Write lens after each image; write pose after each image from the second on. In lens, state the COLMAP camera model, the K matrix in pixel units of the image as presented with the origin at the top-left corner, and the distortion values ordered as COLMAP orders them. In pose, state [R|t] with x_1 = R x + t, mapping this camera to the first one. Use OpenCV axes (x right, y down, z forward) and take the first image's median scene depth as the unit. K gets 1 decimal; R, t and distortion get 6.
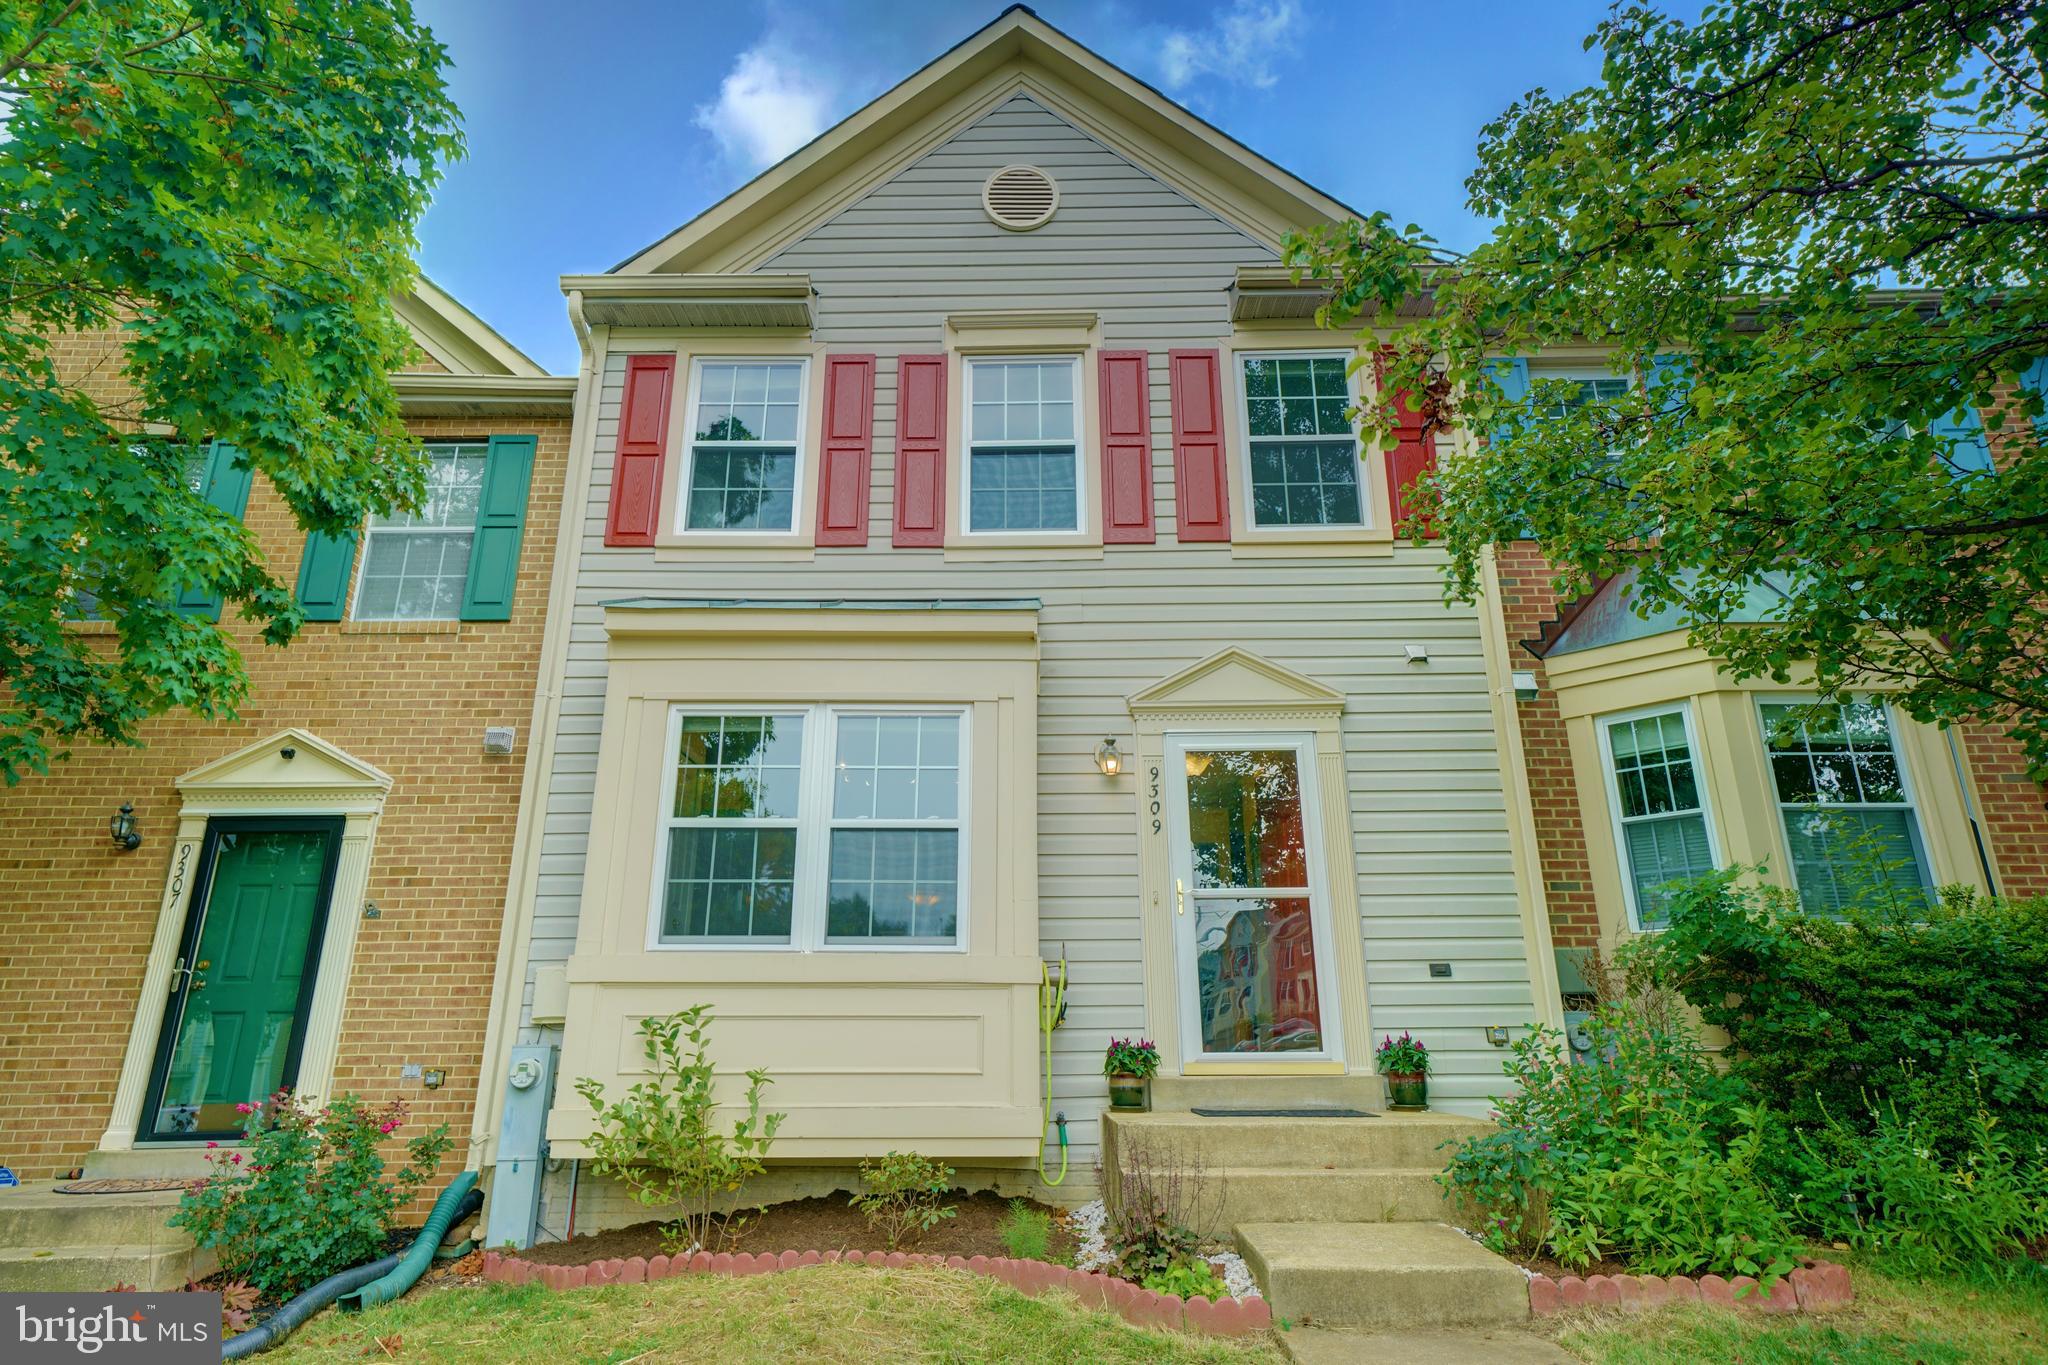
lens RADIAL K [[1150.3, 0, 1005.9], [0, 1150.3, 685.7], [0, 0, 1]] dist [0.022848, 0.000351]
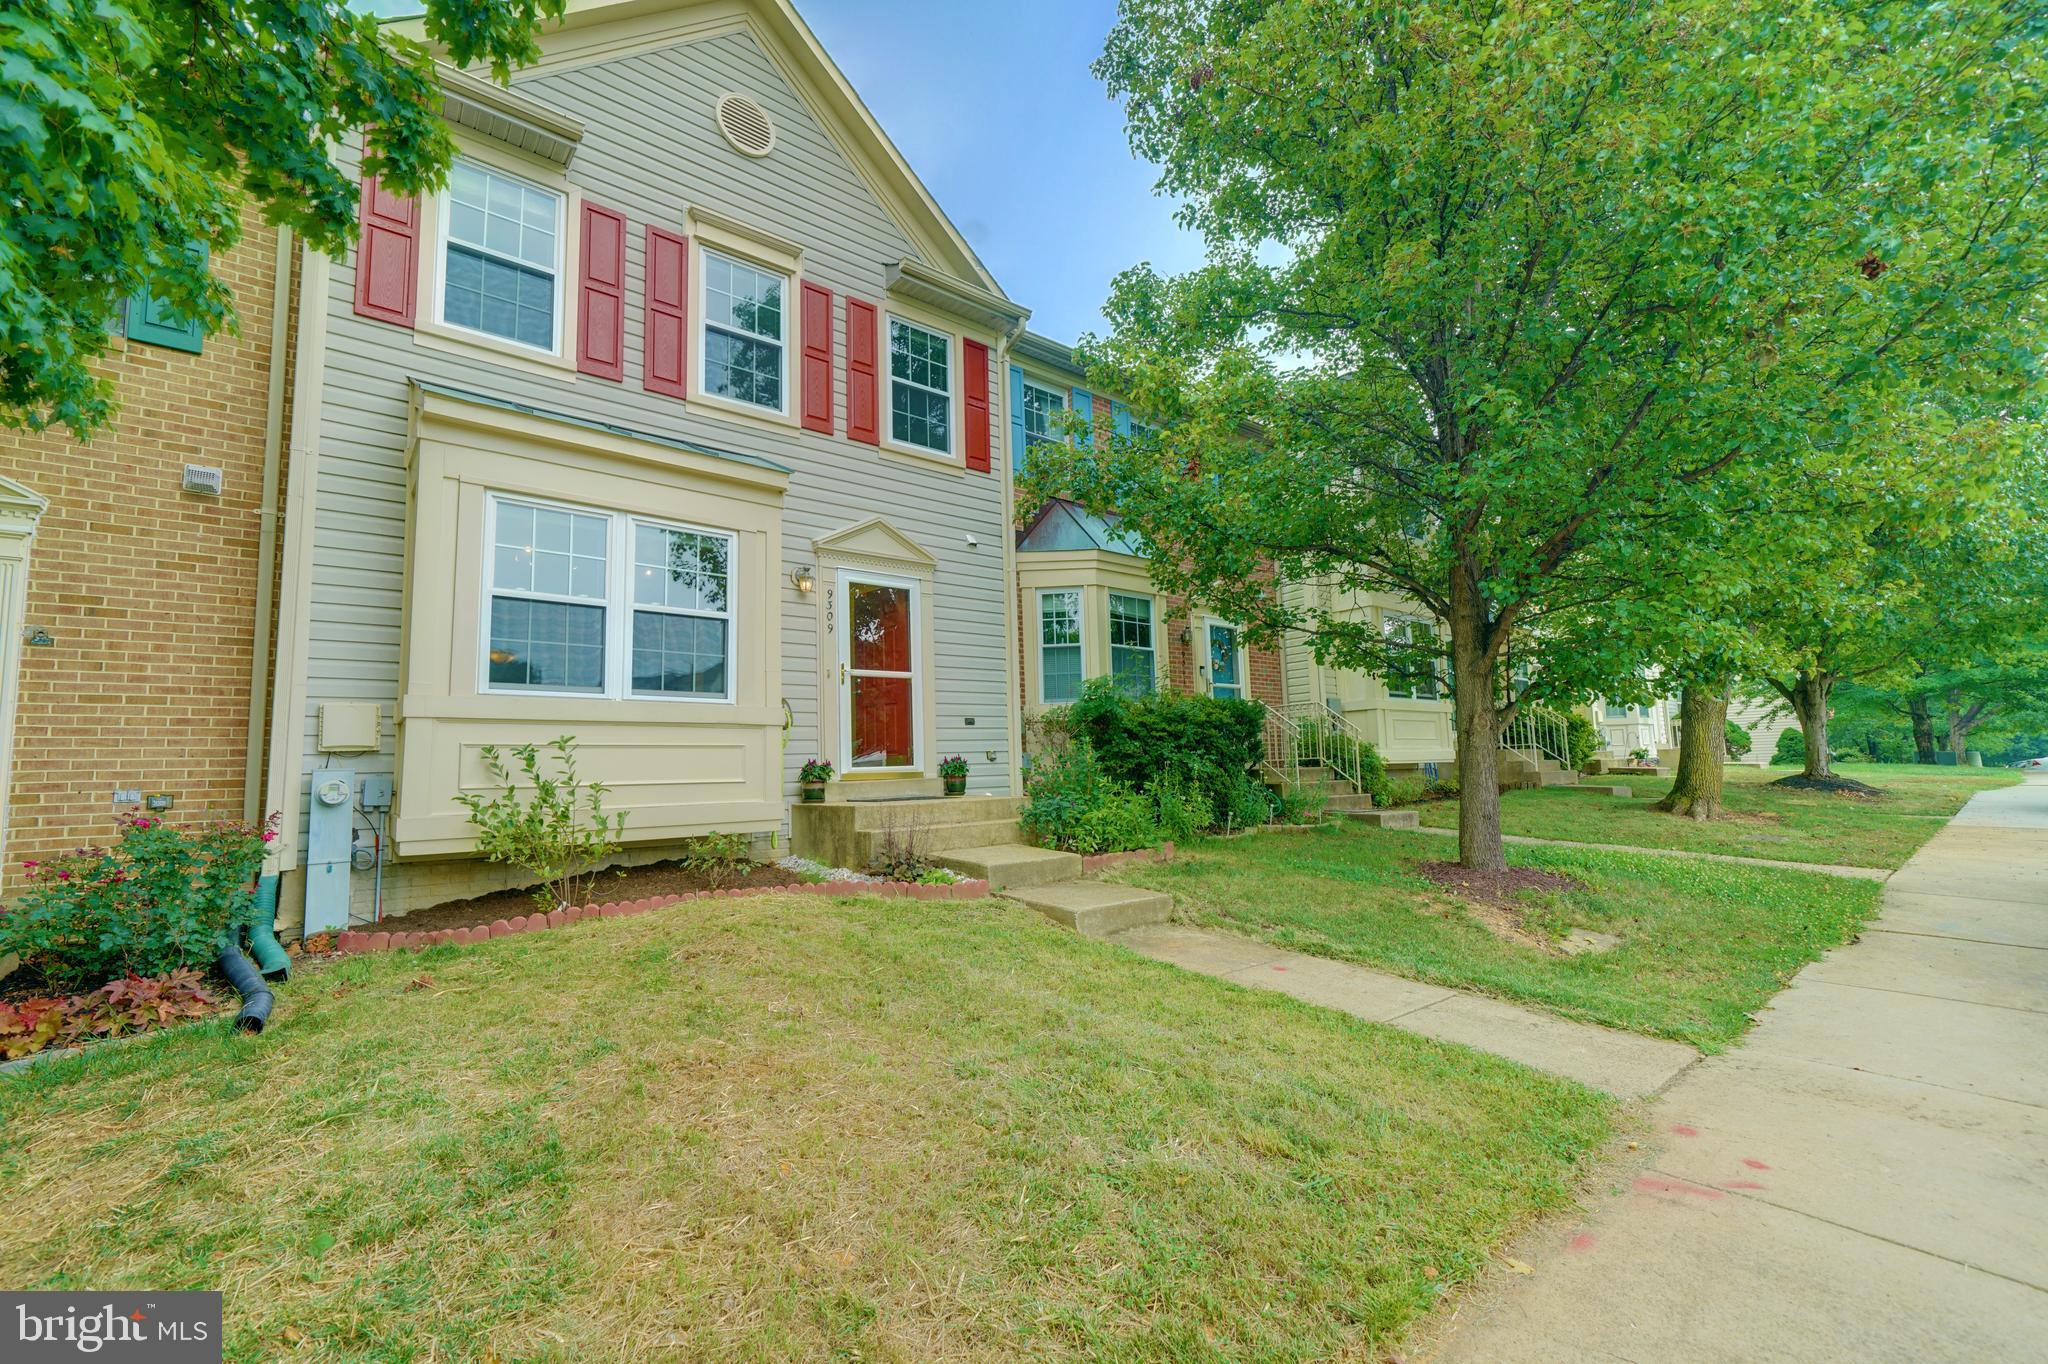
lens RADIAL K [[852.6, 0, 1025.4], [0, 852.6, 690.9], [0, 0, 1]] dist [-0.000242, -0.000013]
pose [[0.761519, 0.042758, 0.646731, -0.373868], [-0.174598, 0.974469, 0.141162, -0.002843], [-0.624183, -0.220415, 0.749542, -0.035992]]
